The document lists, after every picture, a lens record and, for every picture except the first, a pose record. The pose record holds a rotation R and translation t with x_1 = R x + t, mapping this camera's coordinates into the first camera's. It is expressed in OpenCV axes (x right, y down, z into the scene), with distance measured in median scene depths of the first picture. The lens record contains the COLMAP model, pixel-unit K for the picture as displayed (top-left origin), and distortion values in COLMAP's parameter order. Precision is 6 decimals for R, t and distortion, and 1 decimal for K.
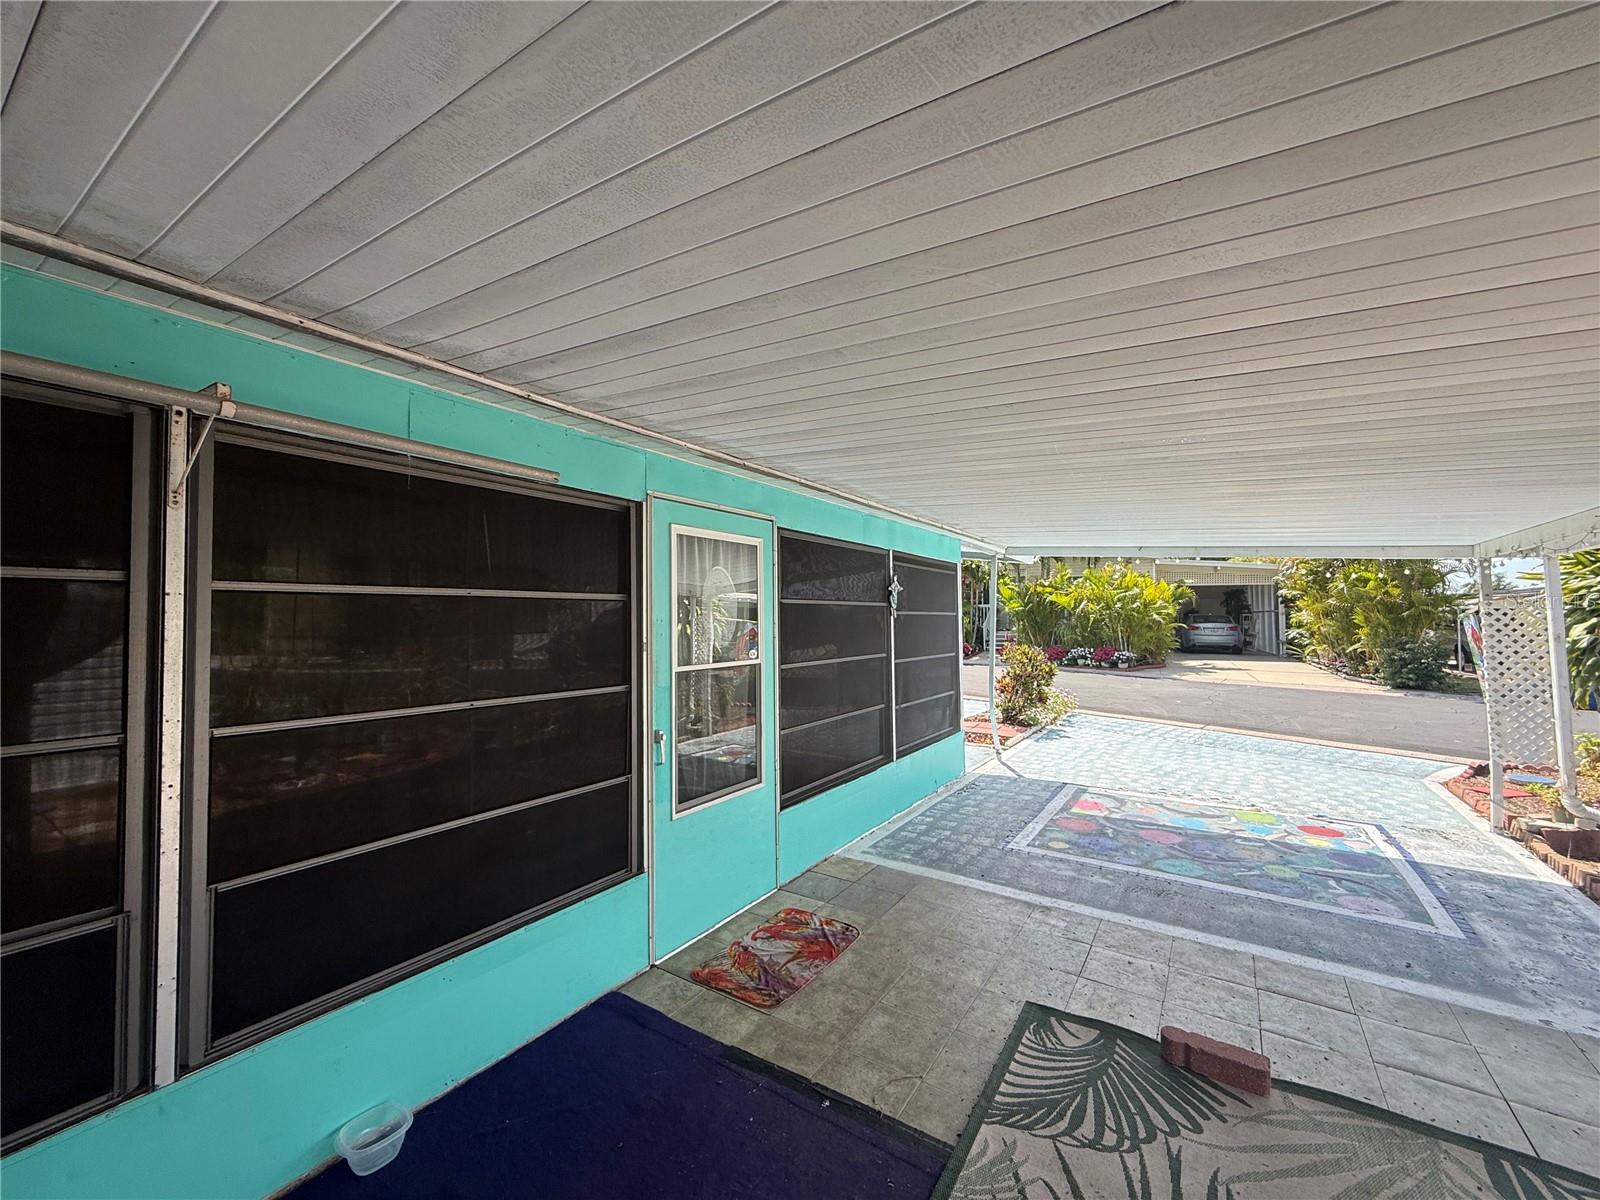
lens RADIAL K [[634.4, 0, 794.4], [0, 634.4, 598.4], [0, 0, 1]] dist [0.000135, -0.000037]
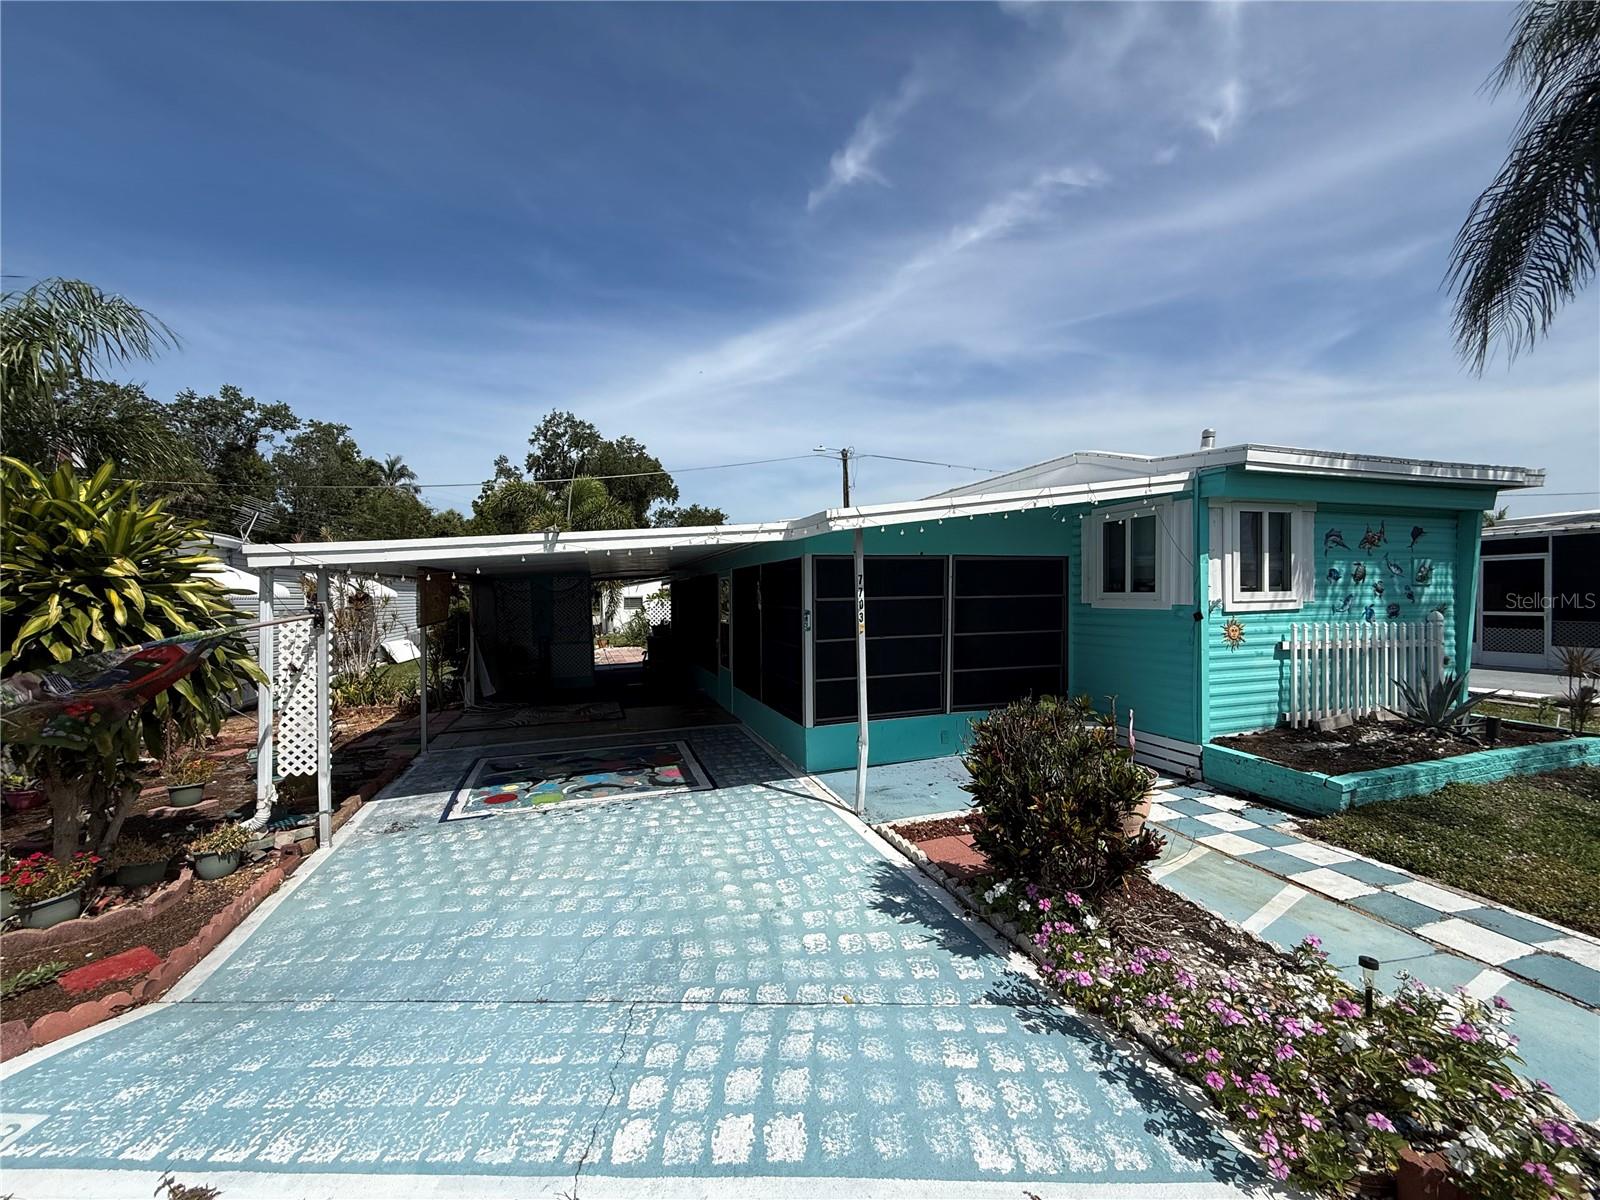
lens RADIAL K [[634.4, 0, 794.4], [0, 634.4, 598.4], [0, 0, 1]] dist [0.000135, -0.000037]
pose [[-0.609814, 0.018520, -0.792328, 2.765457], [0.038185, 0.999252, -0.006032, 0.035635], [0.791624, -0.033933, -0.610065, 4.205170]]
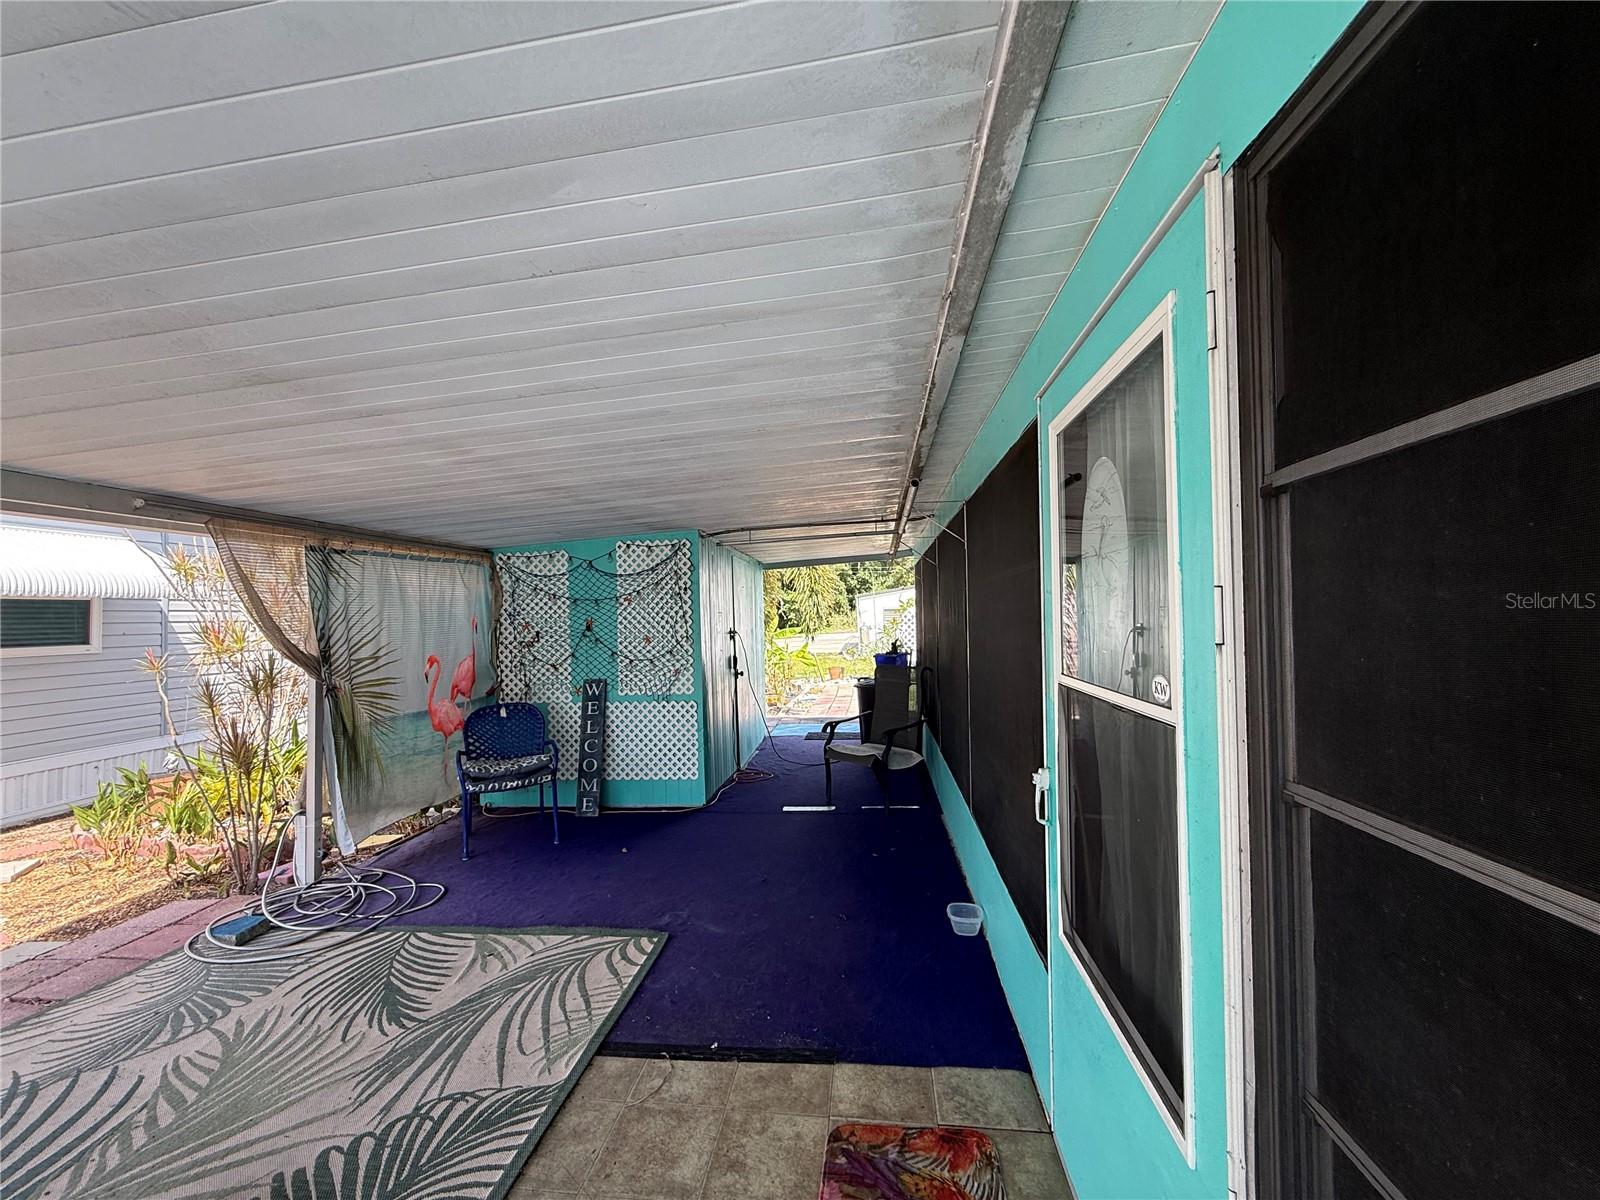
lens RADIAL K [[634.4, 0, 794.4], [0, 634.4, 598.4], [0, 0, 1]] dist [0.000135, -0.000037]
pose [[-0.889758, 0.008316, -0.456356, 0.356554], [0.032403, 0.998462, -0.044981, 0.070164], [0.455280, -0.054810, -0.888660, 1.768116]]
